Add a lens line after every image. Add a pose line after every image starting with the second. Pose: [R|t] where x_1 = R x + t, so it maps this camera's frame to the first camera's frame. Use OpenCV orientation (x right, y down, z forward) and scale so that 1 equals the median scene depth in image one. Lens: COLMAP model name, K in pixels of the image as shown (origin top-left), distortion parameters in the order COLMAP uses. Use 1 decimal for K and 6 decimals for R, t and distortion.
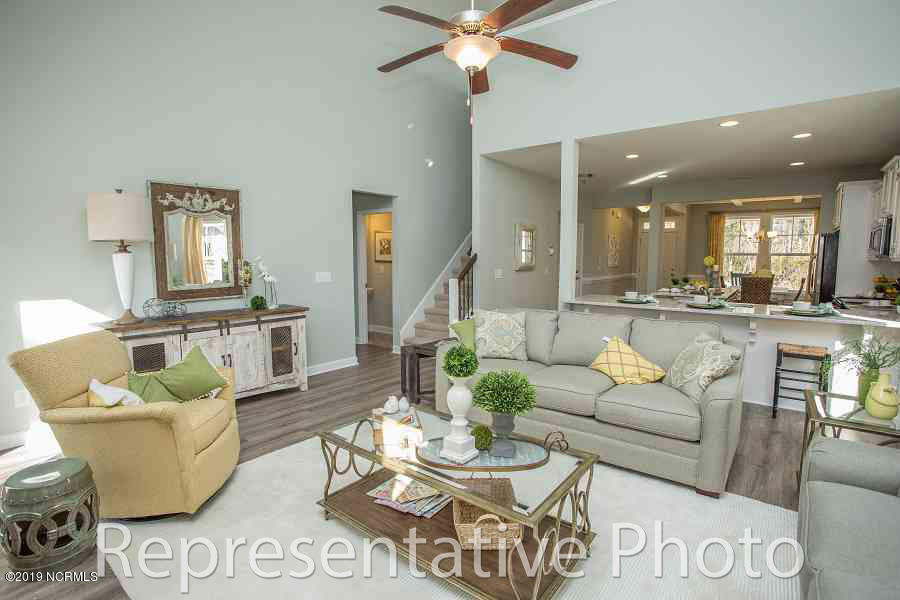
lens RADIAL K [[433.6, 0, 447.9], [0, 433.6, 298.2], [0, 0, 1]] dist [-0.035184, 0.000766]
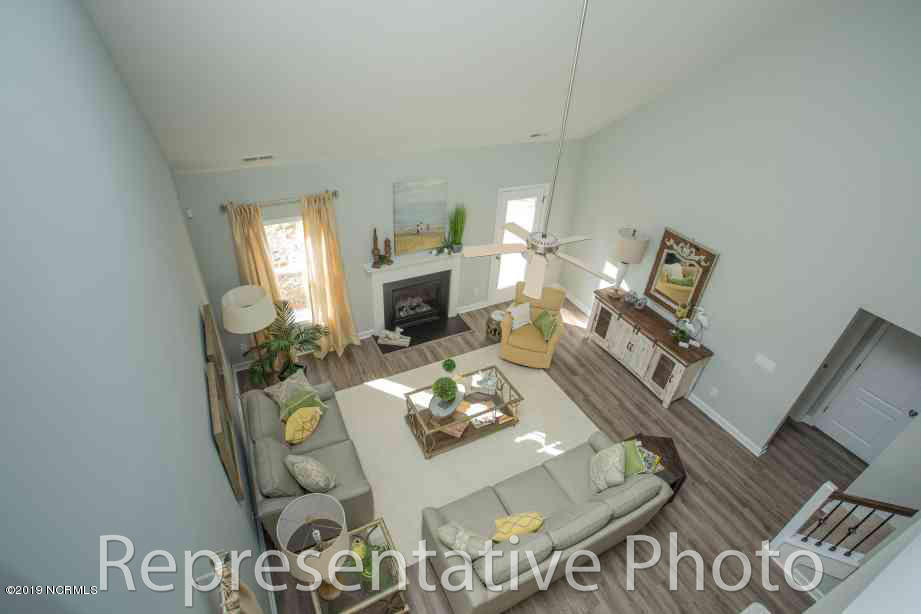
lens RADIAL K [[443.7, 0, 460.4], [0, 443.7, 306.0], [0, 0, 1]] dist [-0.035184, 0.000766]
pose [[-0.409136, 0.498540, -0.764242, 0.883672], [-0.156350, 0.786861, 0.596996, -0.822551], [0.898979, 0.363742, -0.243986, 0.765489]]
